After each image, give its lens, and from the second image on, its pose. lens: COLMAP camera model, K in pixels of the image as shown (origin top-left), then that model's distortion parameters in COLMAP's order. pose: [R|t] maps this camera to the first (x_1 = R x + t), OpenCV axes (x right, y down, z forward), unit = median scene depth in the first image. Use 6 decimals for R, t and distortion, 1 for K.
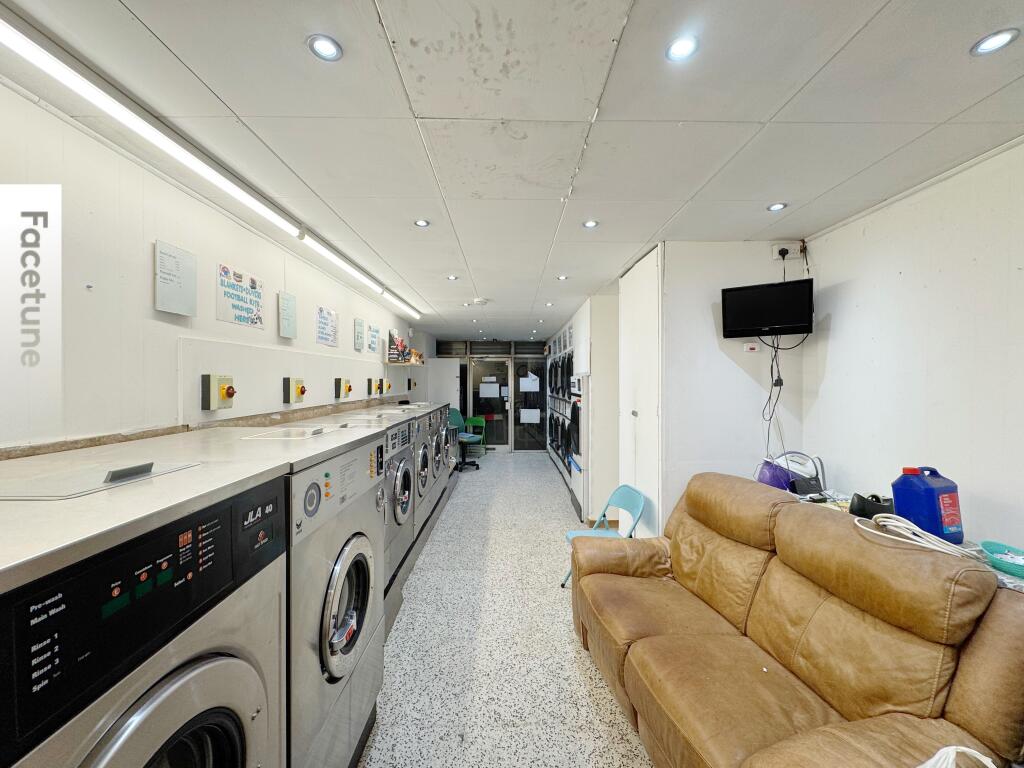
lens RADIAL K [[410.0, 0, 514.8], [0, 410.0, 380.2], [0, 0, 1]] dist [0.000267, 0.000000]
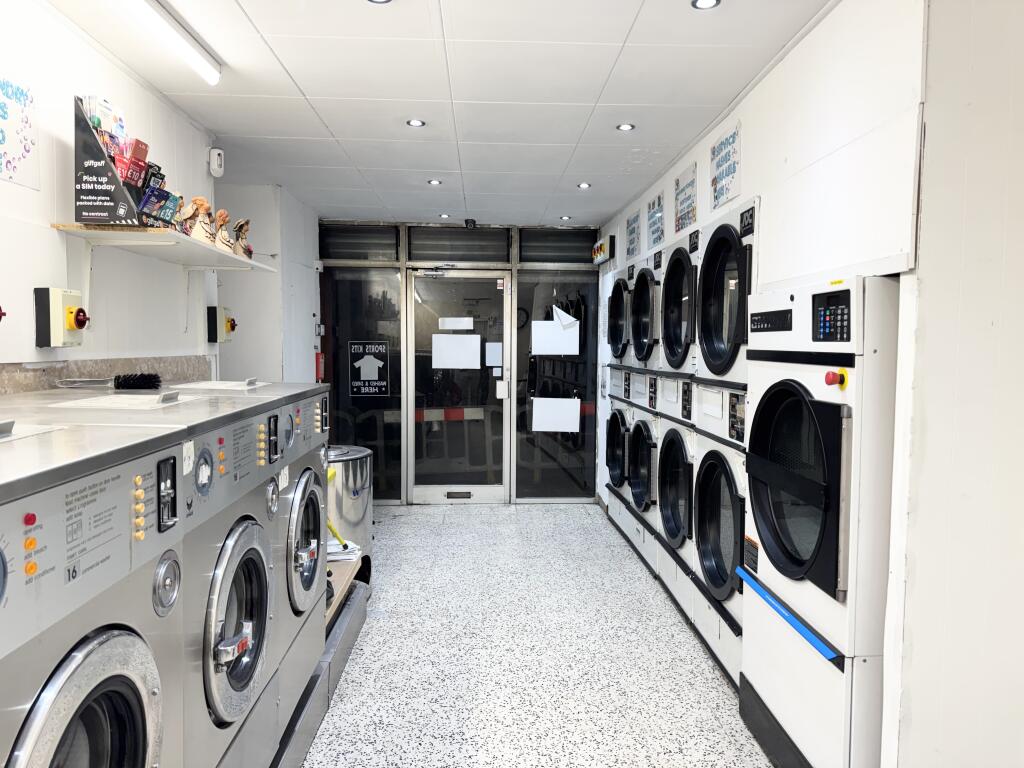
lens RADIAL K [[716.4, 0, 514.4], [0, 716.4, 386.4], [0, 0, 1]] dist [0.003052, 0.000730]
pose [[0.999543, 0.005429, 0.029752, -0.025747], [-0.007304, 0.997969, 0.063277, 0.014637], [-0.029348, -0.063465, 0.997552, 0.296727]]
